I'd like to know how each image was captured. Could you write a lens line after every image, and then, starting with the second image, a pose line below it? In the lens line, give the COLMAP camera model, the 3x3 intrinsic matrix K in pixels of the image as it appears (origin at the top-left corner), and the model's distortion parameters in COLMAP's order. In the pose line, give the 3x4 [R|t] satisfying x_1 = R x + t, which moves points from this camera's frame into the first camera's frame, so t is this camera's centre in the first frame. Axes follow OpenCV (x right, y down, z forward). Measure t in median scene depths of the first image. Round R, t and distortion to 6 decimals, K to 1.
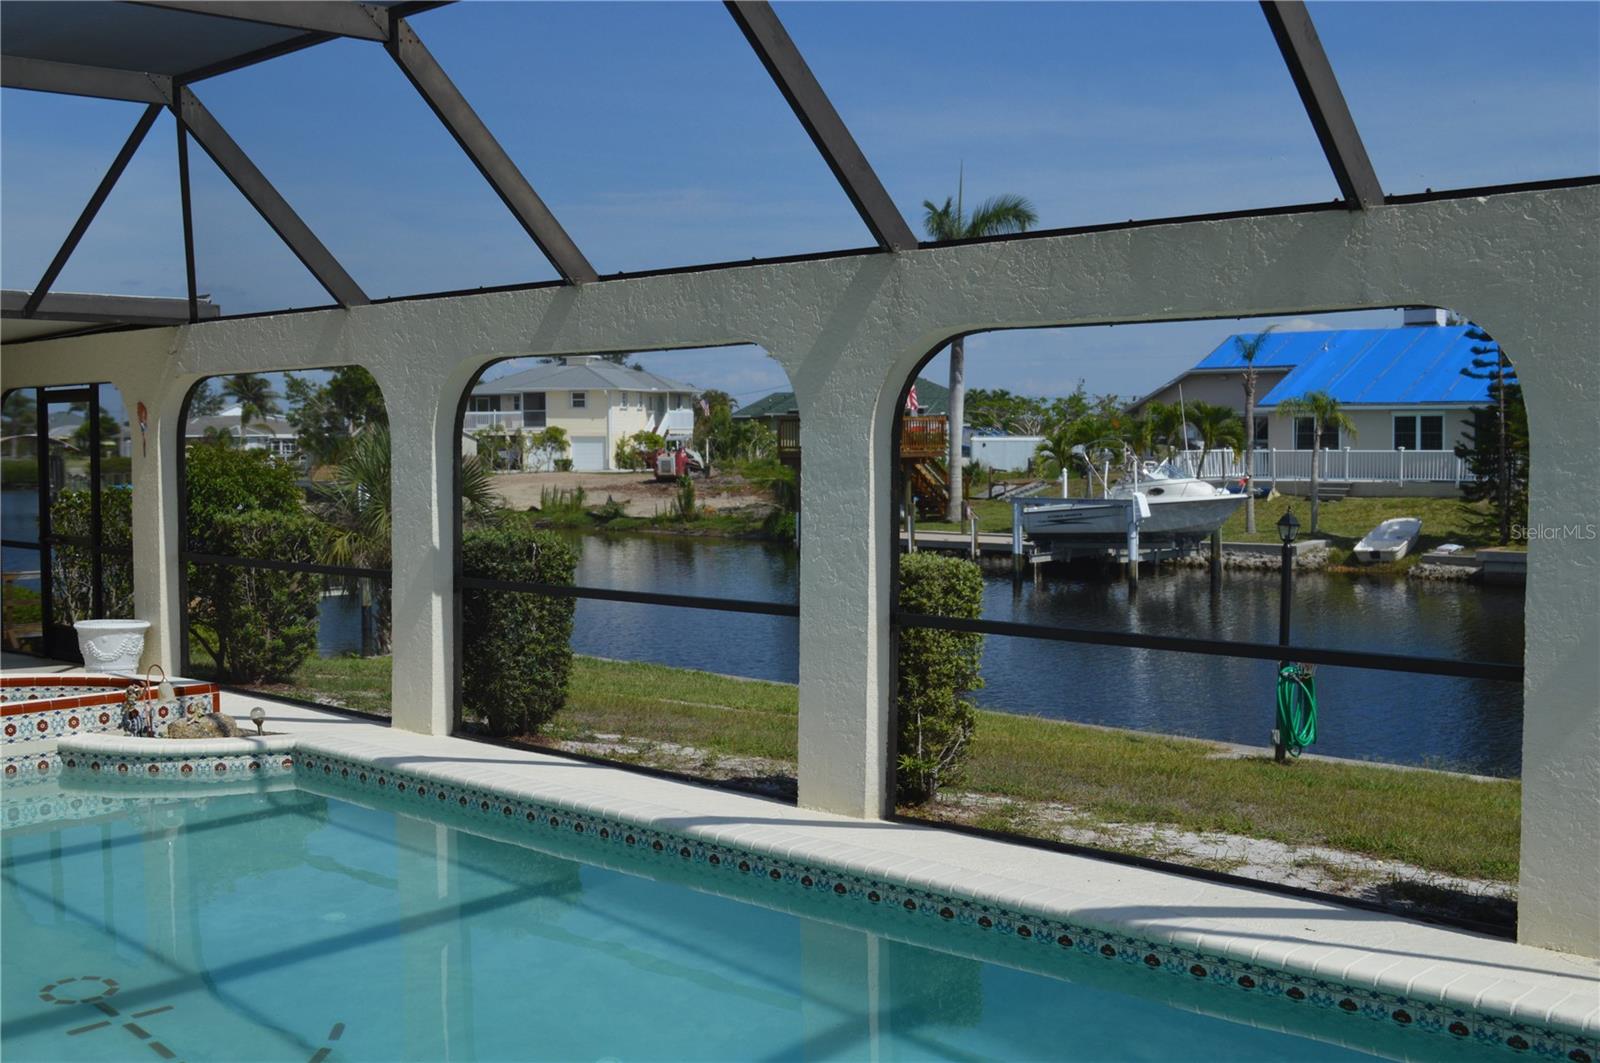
lens RADIAL K [[1761.9, 0, 800.2], [0, 1761.9, 531.2], [0, 0, 1]] dist [-0.012602, 0.000000]
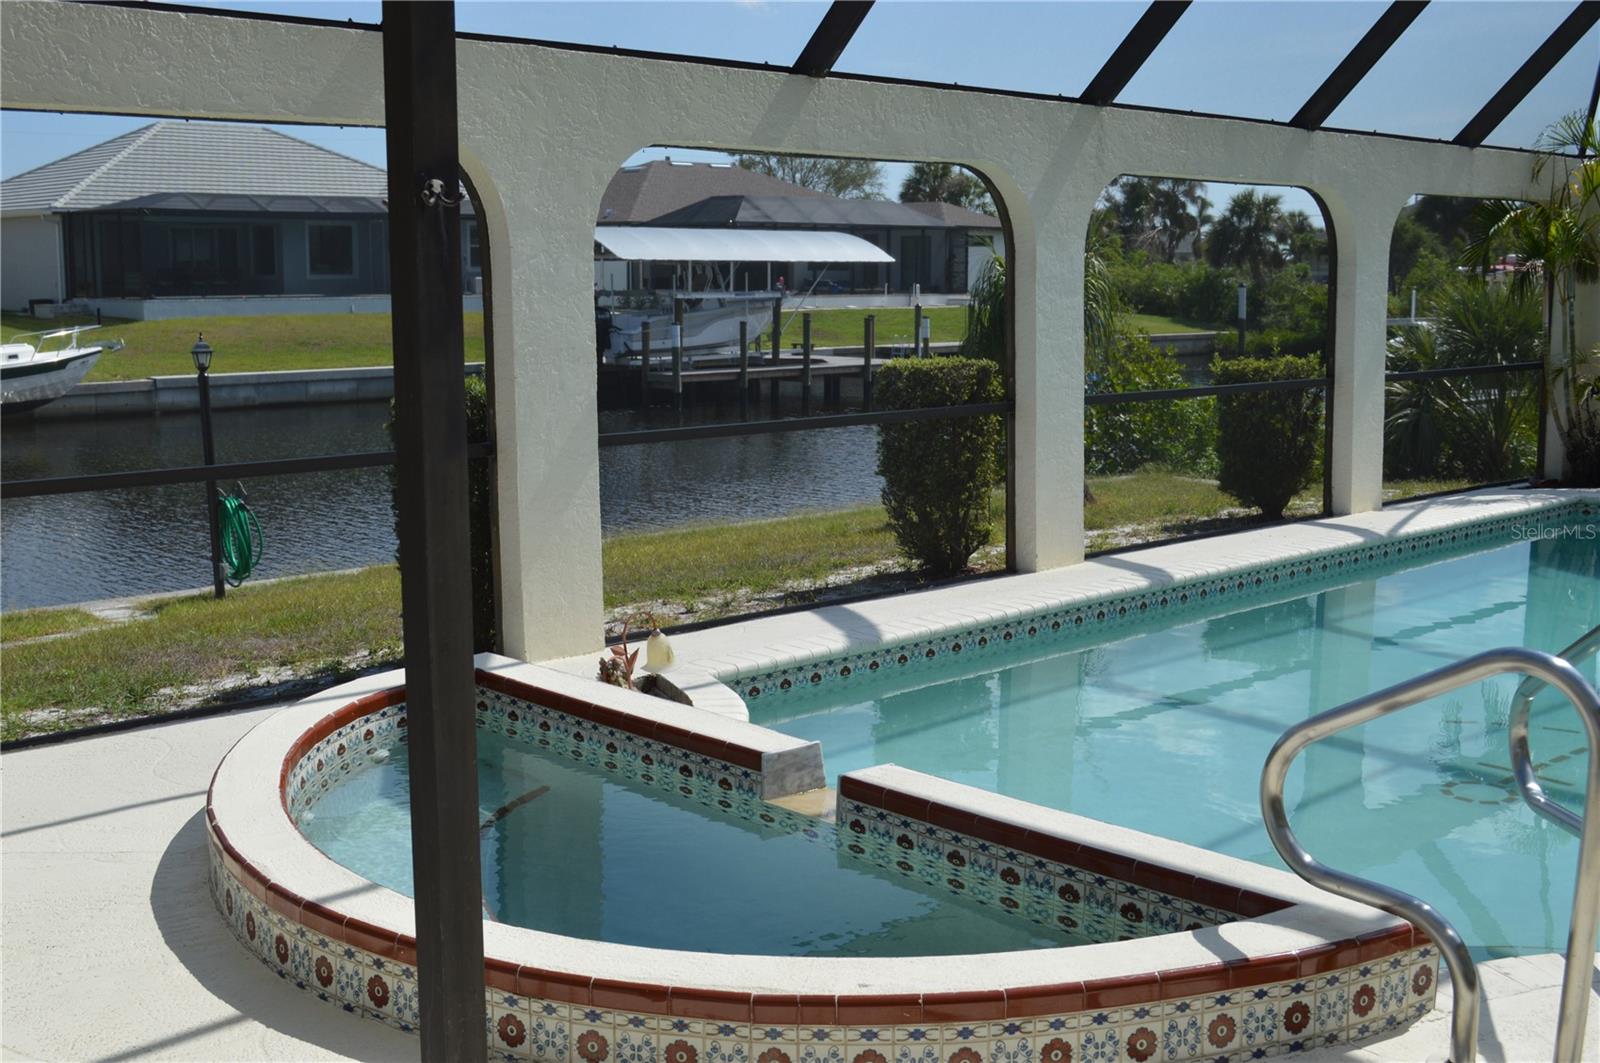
lens RADIAL K [[1761.9, 0, 800.2], [0, 1761.9, 533.1], [0, 0, 1]] dist [-0.012602, 0.000000]
pose [[0.059592, -0.158170, 0.985612, -1.189026], [0.034805, 0.987096, 0.156303, -0.059100], [-0.997616, 0.024990, 0.064329, 1.093619]]
